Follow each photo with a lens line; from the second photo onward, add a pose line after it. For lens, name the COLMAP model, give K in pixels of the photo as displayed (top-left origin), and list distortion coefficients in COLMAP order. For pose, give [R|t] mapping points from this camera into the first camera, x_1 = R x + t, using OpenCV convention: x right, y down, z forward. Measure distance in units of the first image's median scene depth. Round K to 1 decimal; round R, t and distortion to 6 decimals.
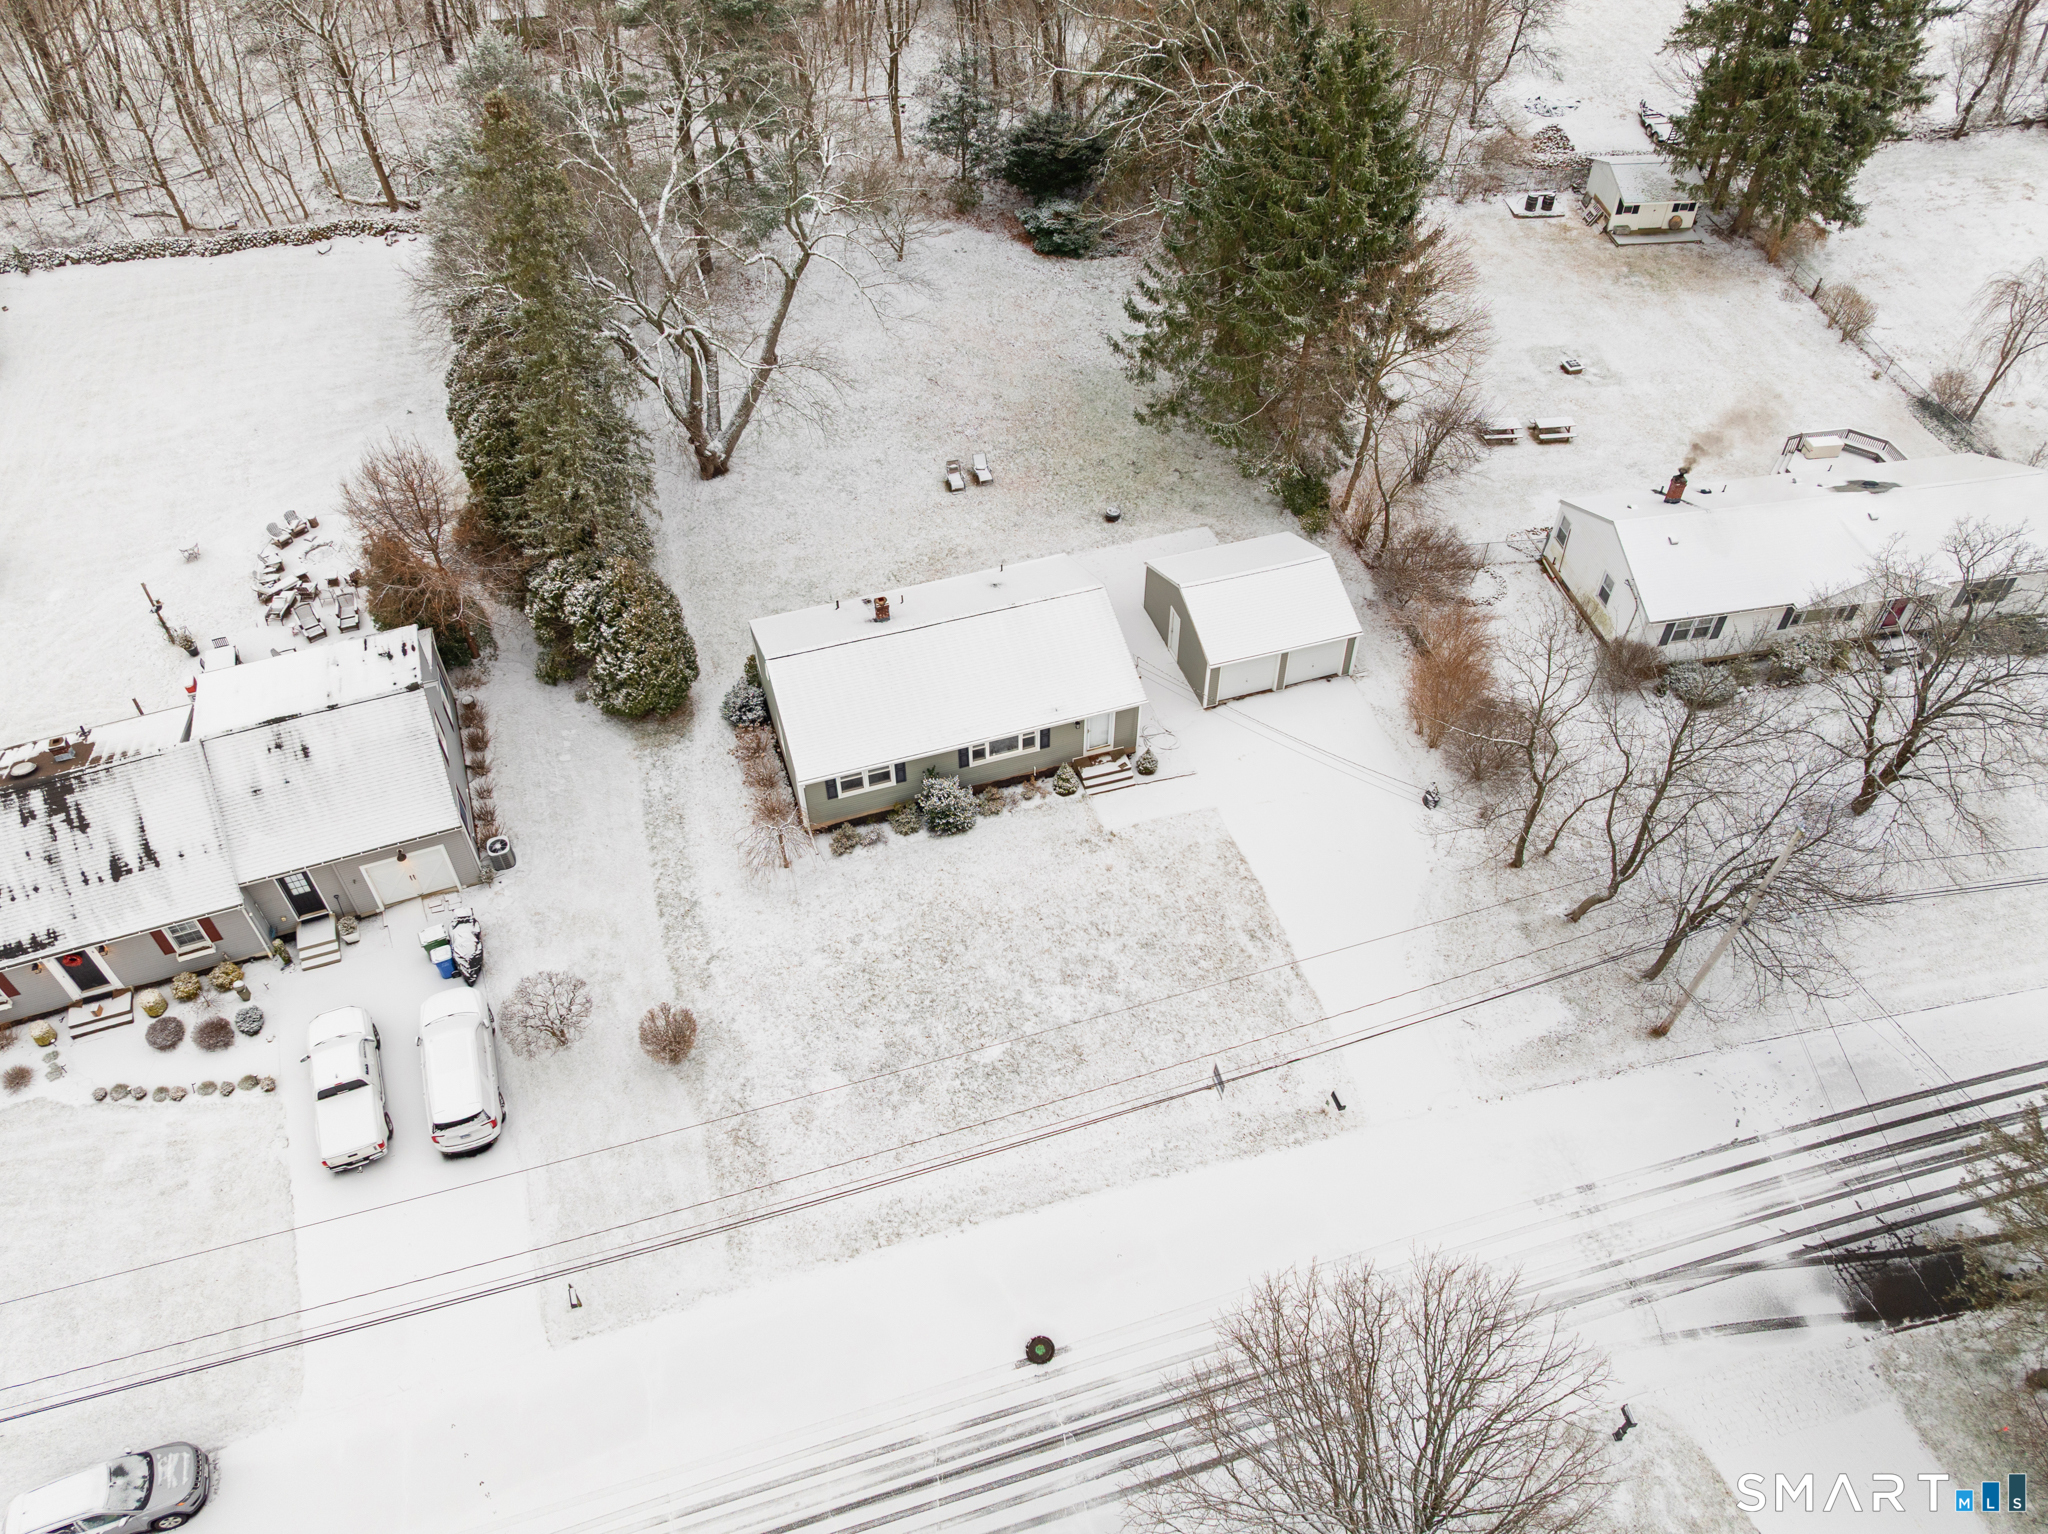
lens RADIAL K [[1483.5, 0, 1024.2], [0, 1483.5, 772.5], [0, 0, 1]] dist [-0.049676, 0.008895]
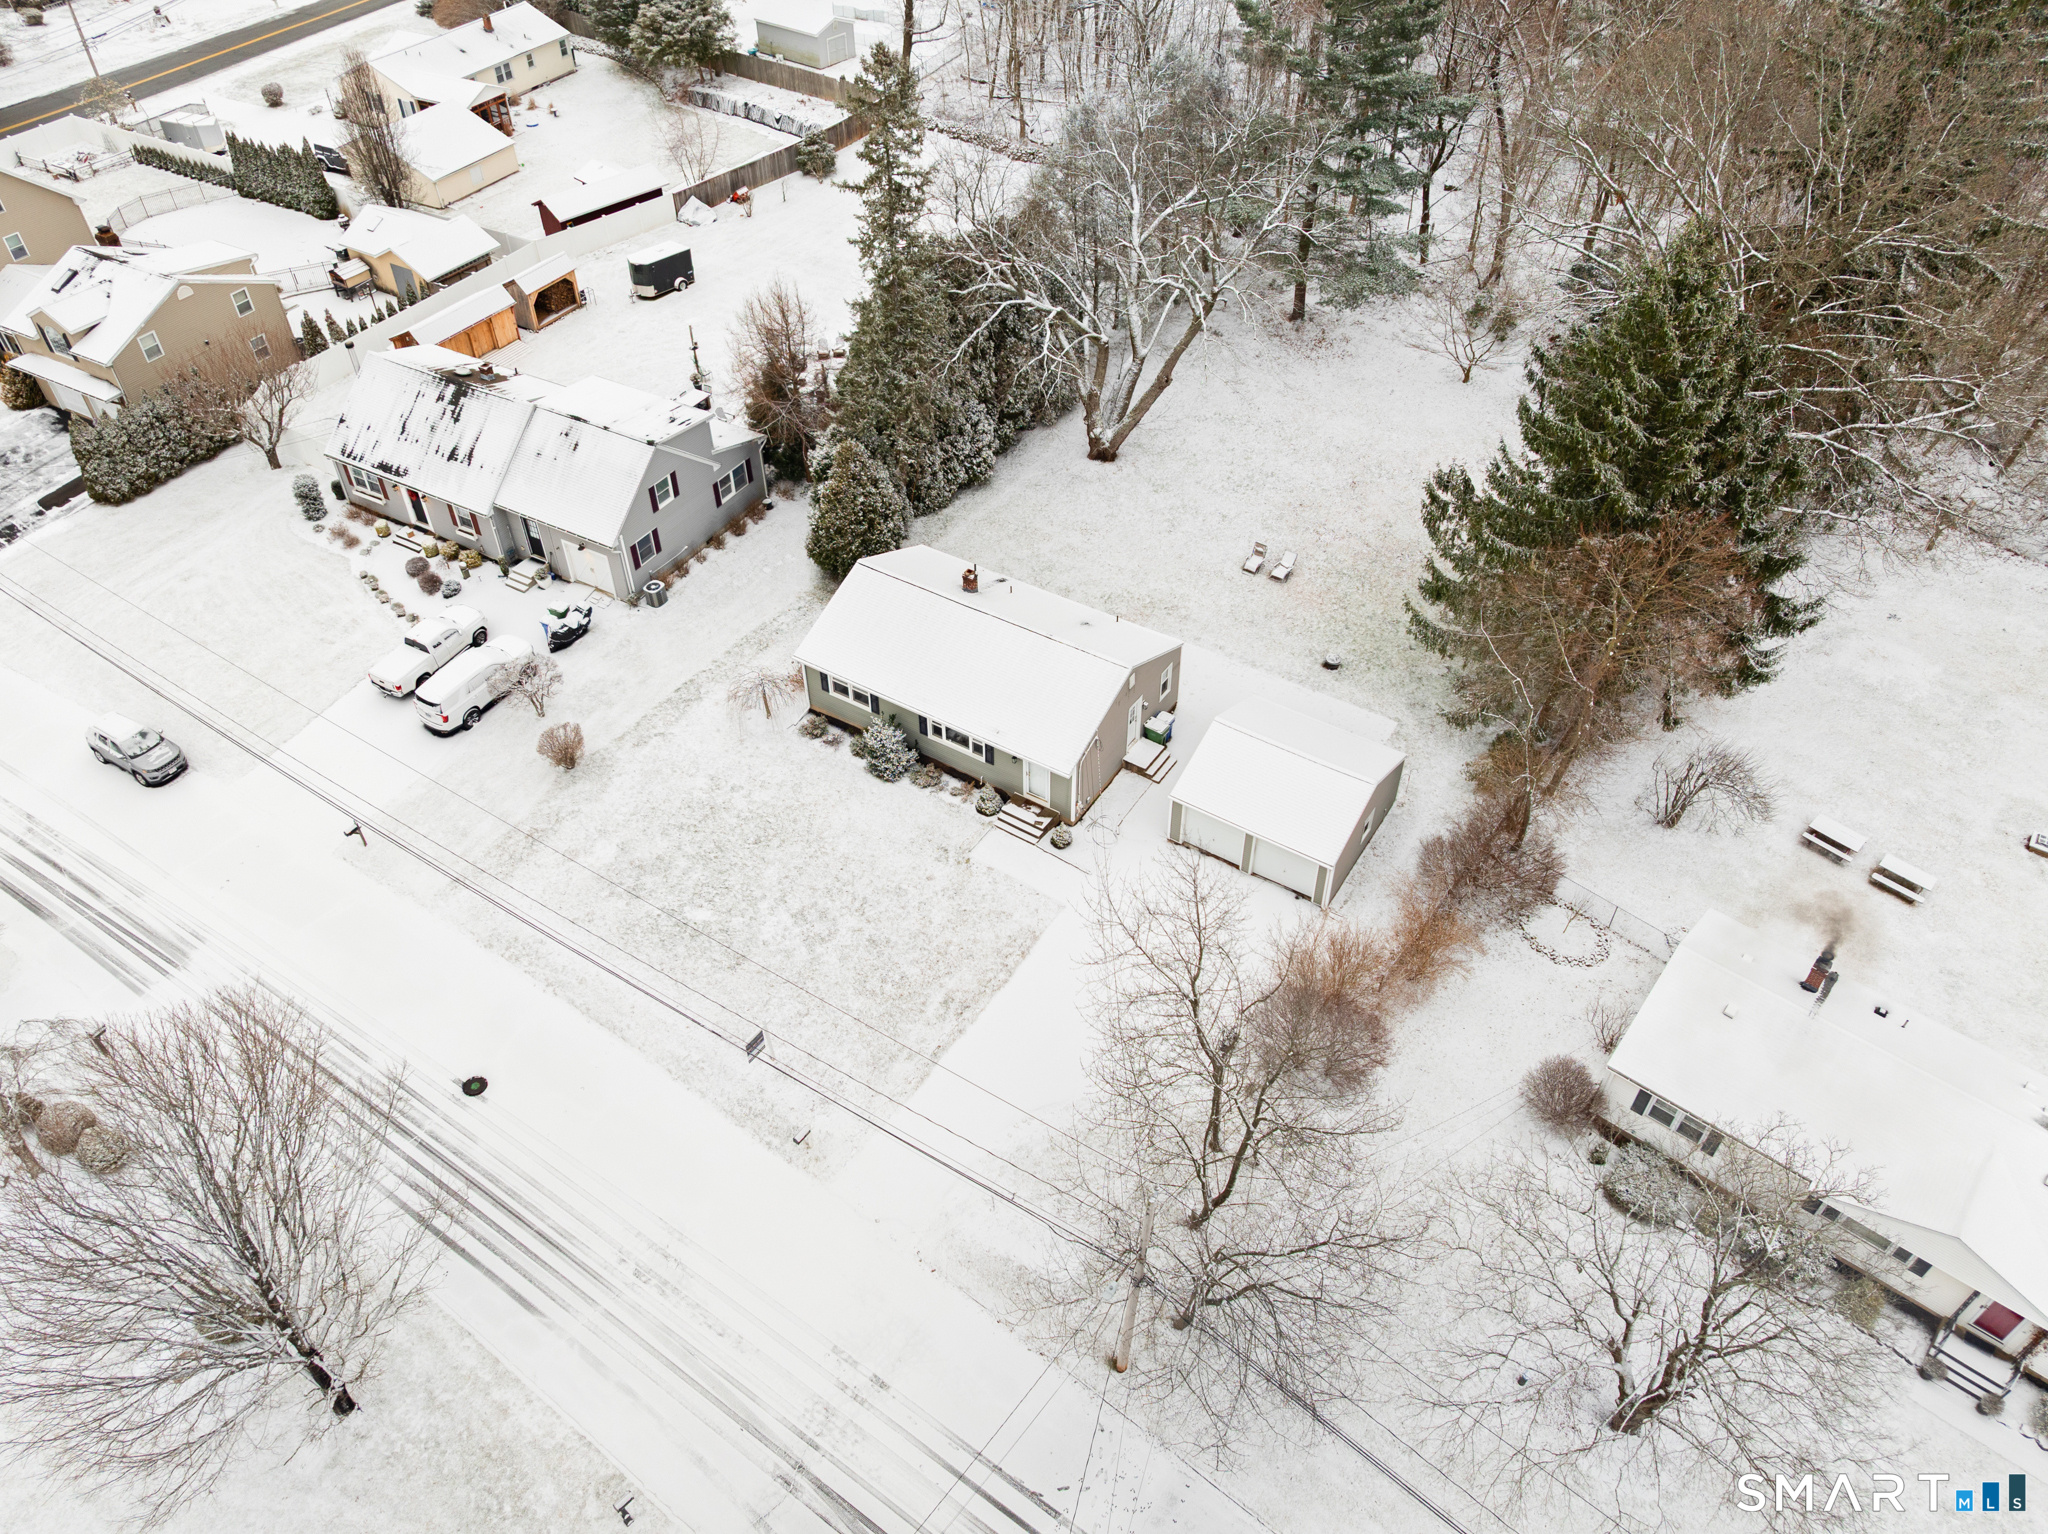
lens RADIAL K [[1483.5, 0, 1024.2], [0, 1483.5, 772.5], [0, 0, 1]] dist [-0.049676, 0.008895]
pose [[0.616861, 0.531740, -0.580290, 0.707662], [-0.556484, 0.816041, 0.156213, -0.208609], [0.556605, 0.226560, 0.799288, 0.201271]]
